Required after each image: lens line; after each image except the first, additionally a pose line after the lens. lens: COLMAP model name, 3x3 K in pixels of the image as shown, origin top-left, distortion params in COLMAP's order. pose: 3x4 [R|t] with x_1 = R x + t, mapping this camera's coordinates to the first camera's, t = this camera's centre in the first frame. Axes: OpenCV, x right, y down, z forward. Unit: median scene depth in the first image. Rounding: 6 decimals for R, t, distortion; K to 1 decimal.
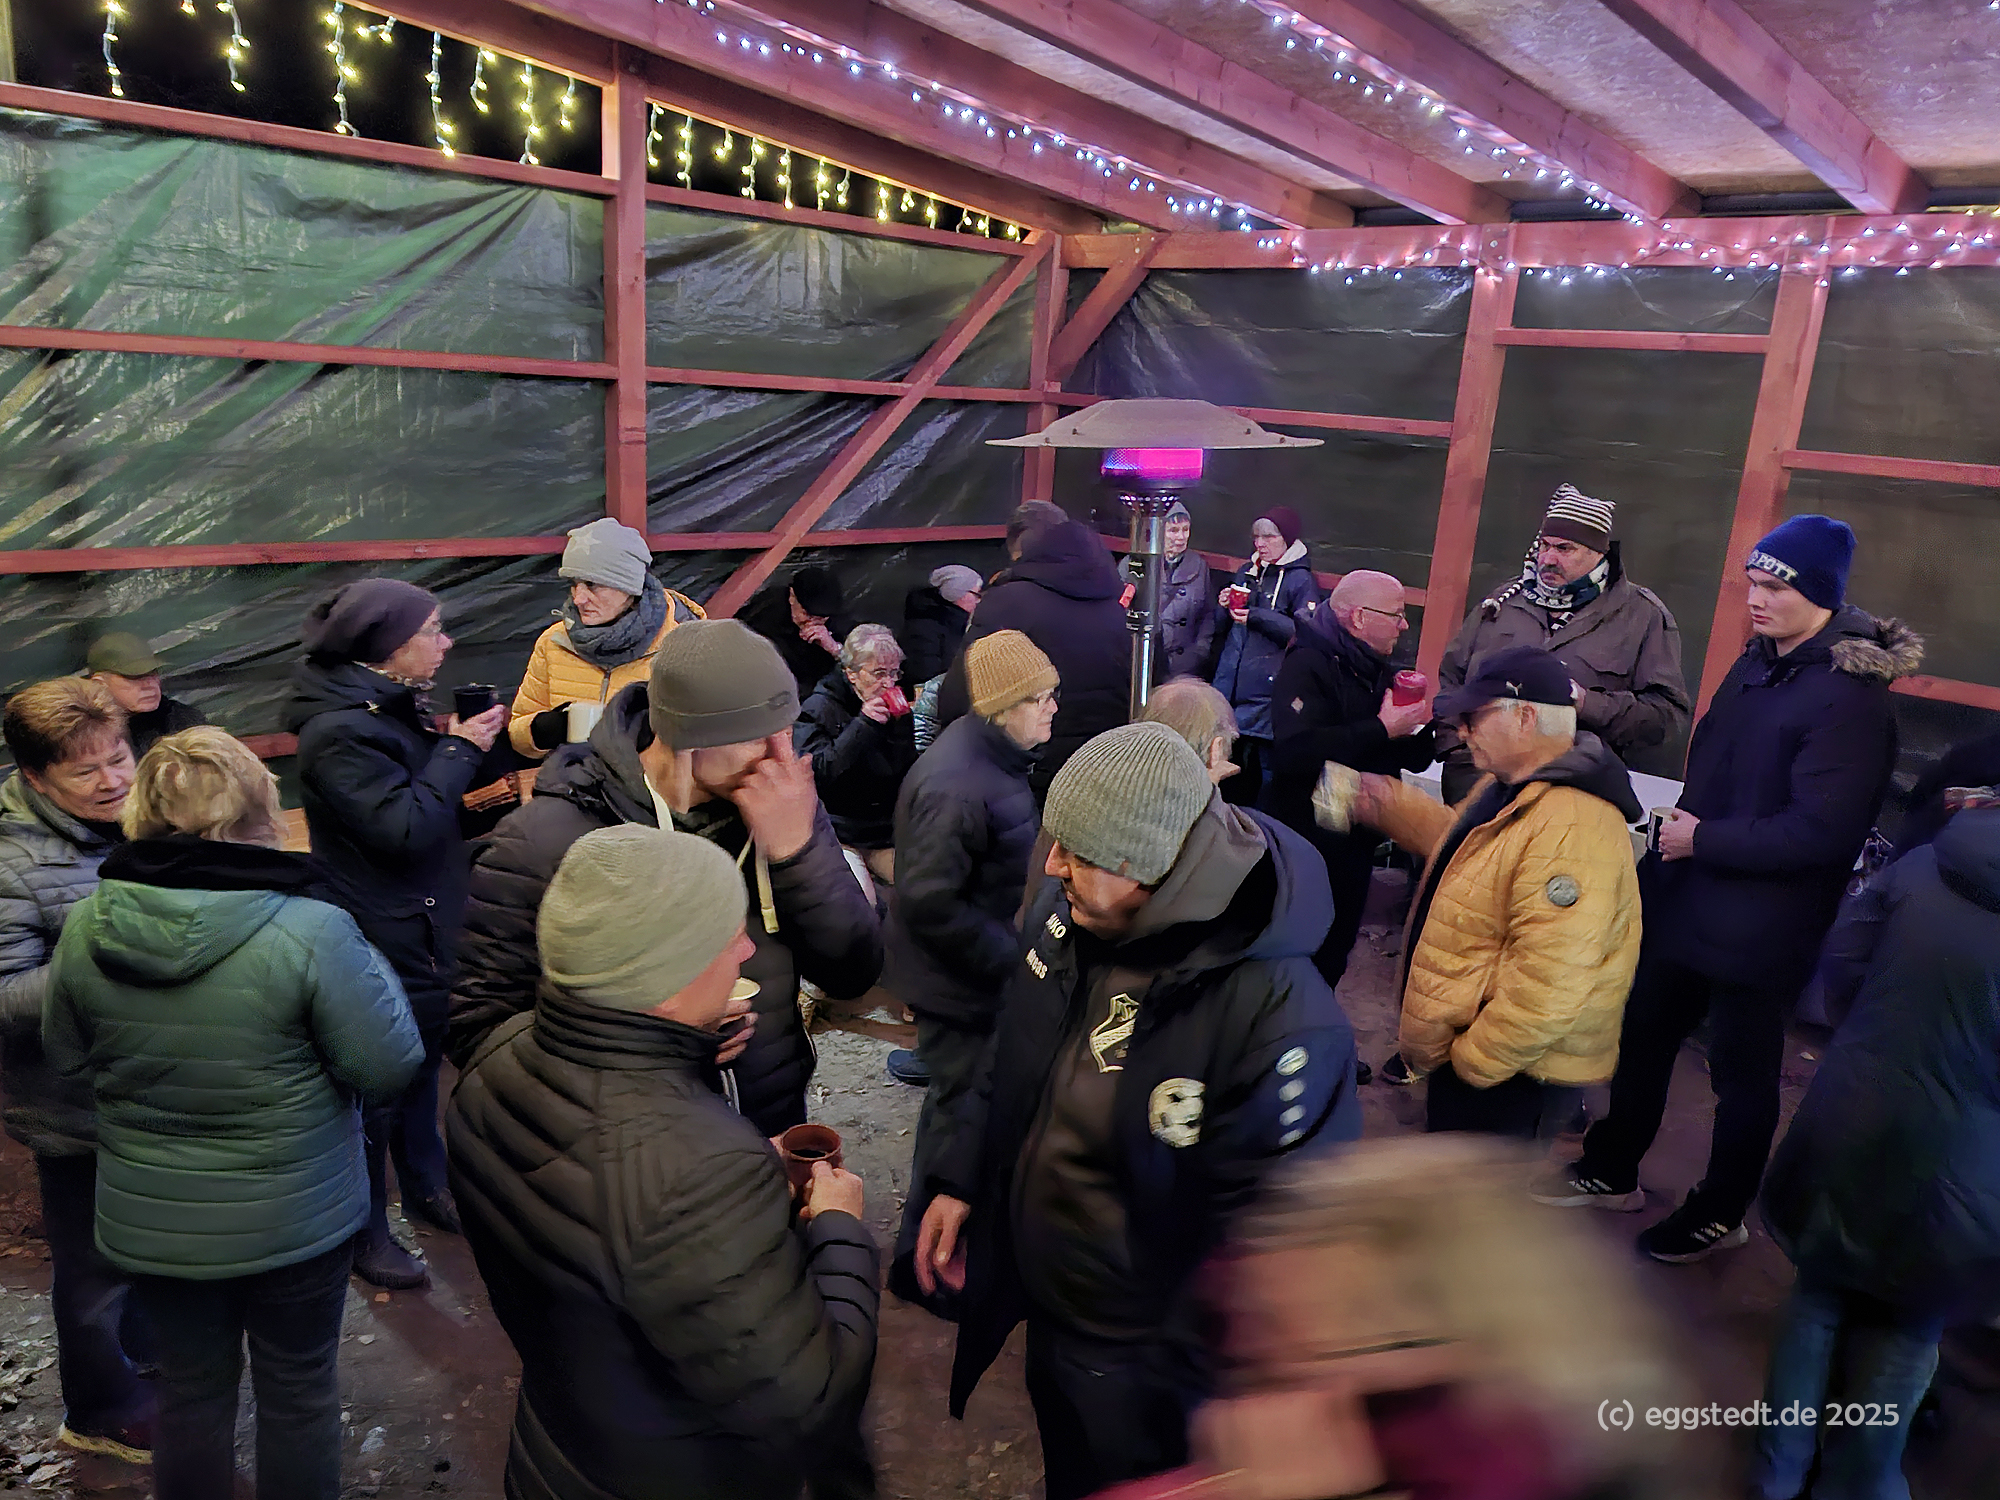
lens RADIAL K [[1434.2, 0, 1007.1], [0, 1434.2, 737.0], [0, 0, 1]] dist [0.066271, -0.064943]
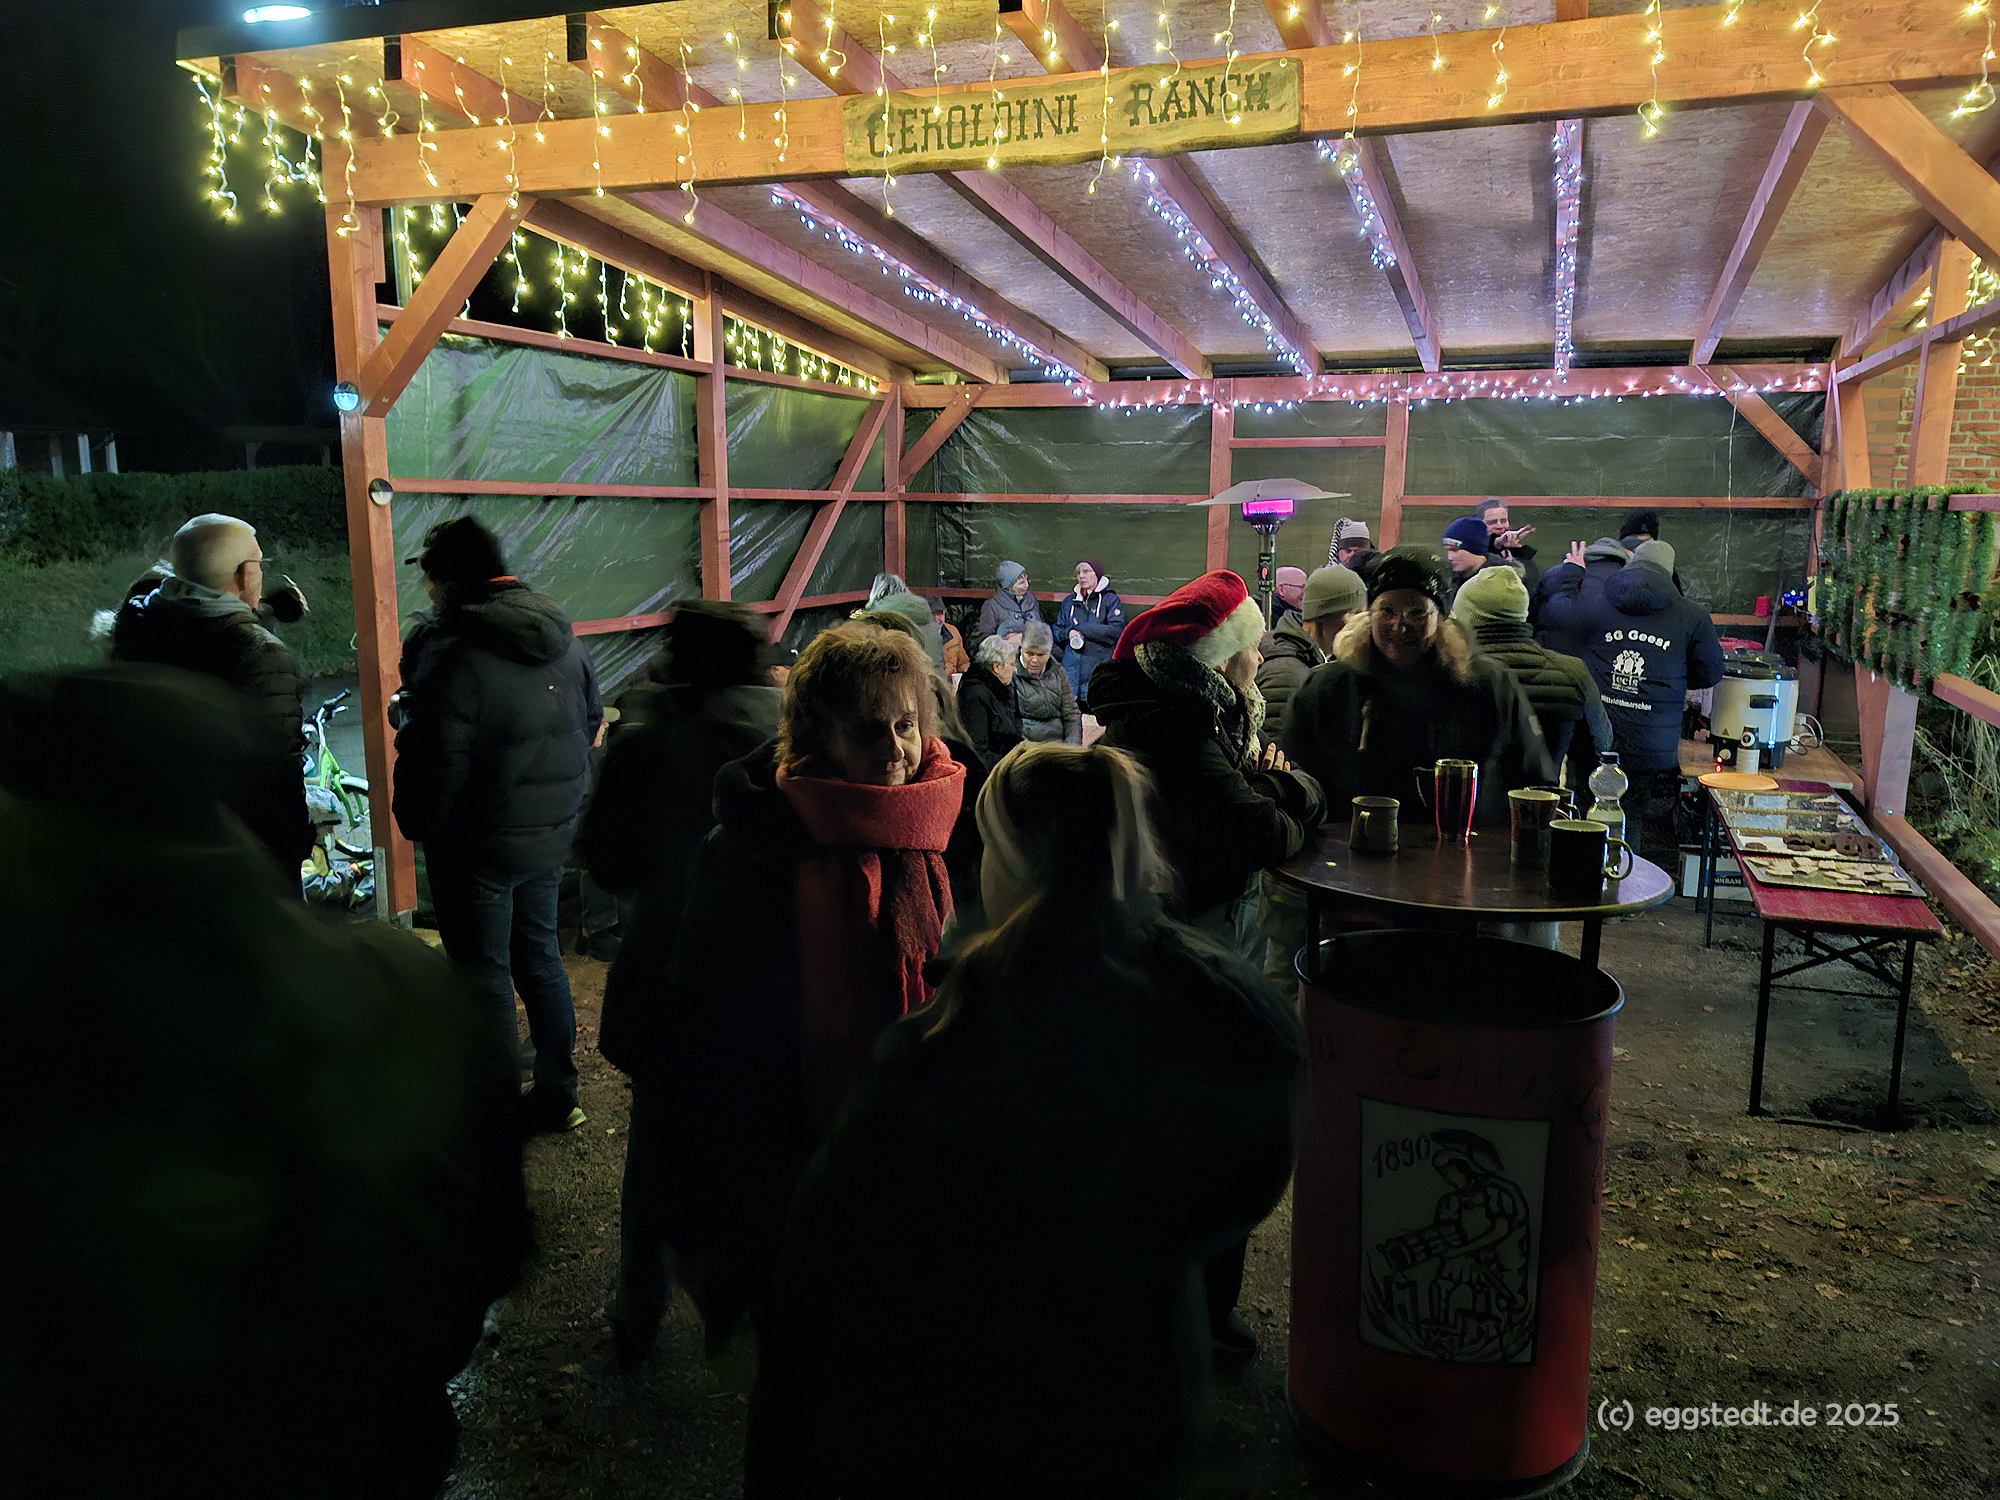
lens RADIAL K [[1403.8, 0, 1000.0], [0, 1403.8, 750.0], [0, 0, 1]] dist [0.127150, -0.146090]
pose [[0.906880, -0.129739, 0.400919, -0.633487], [0.152506, 0.987980, -0.025255, 0.083214], [-0.392823, 0.084045, 0.915765, -0.397953]]
